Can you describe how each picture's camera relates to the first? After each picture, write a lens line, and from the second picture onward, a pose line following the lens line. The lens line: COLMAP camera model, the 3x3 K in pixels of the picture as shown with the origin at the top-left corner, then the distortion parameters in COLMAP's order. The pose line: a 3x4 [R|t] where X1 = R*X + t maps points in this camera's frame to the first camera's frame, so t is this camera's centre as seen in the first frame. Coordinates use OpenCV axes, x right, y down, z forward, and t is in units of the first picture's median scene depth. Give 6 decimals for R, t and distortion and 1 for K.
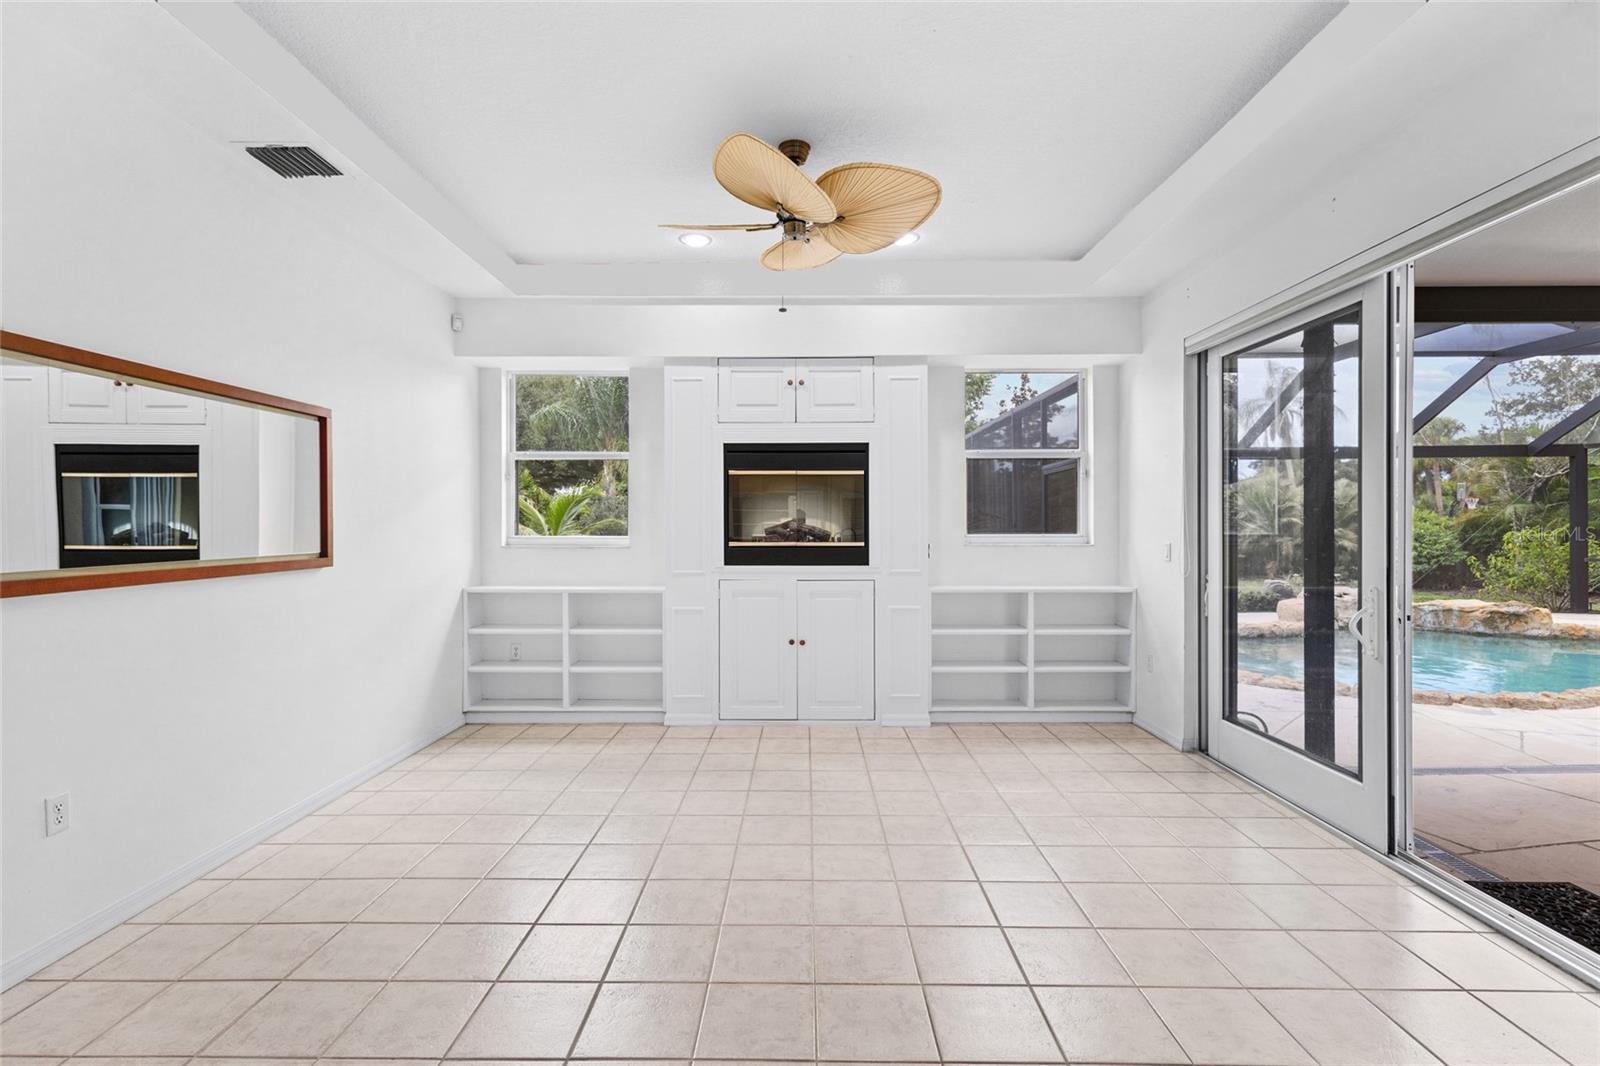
lens RADIAL K [[743.6, 0, 797.4], [0, 743.6, 529.8], [0, 0, 1]] dist [0.000601, -0.000042]
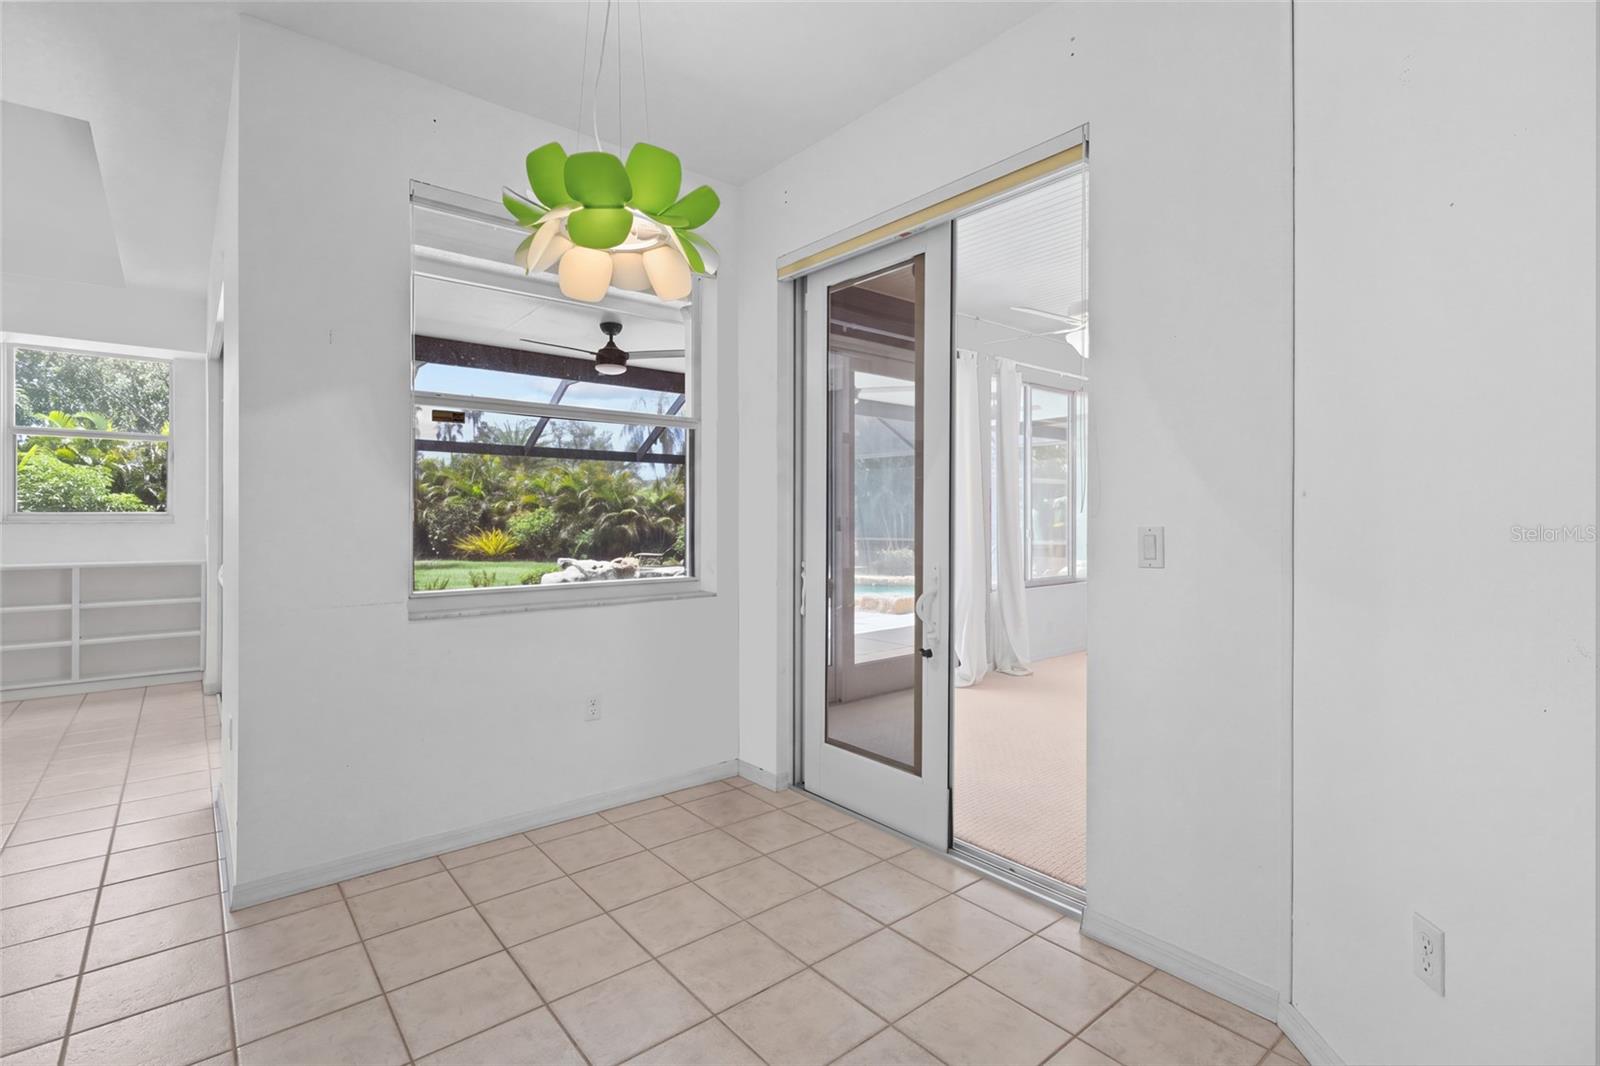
lens RADIAL K [[743.6, 0, 800.6], [0, 743.6, 521.9], [0, 0, 1]] dist [0.000601, -0.000042]
pose [[0.768379, -0.000493, 0.639995, 0.469344], [-0.005303, 0.999960, 0.007137, 0.131524], [-0.639973, -0.008878, 0.768346, 4.292239]]
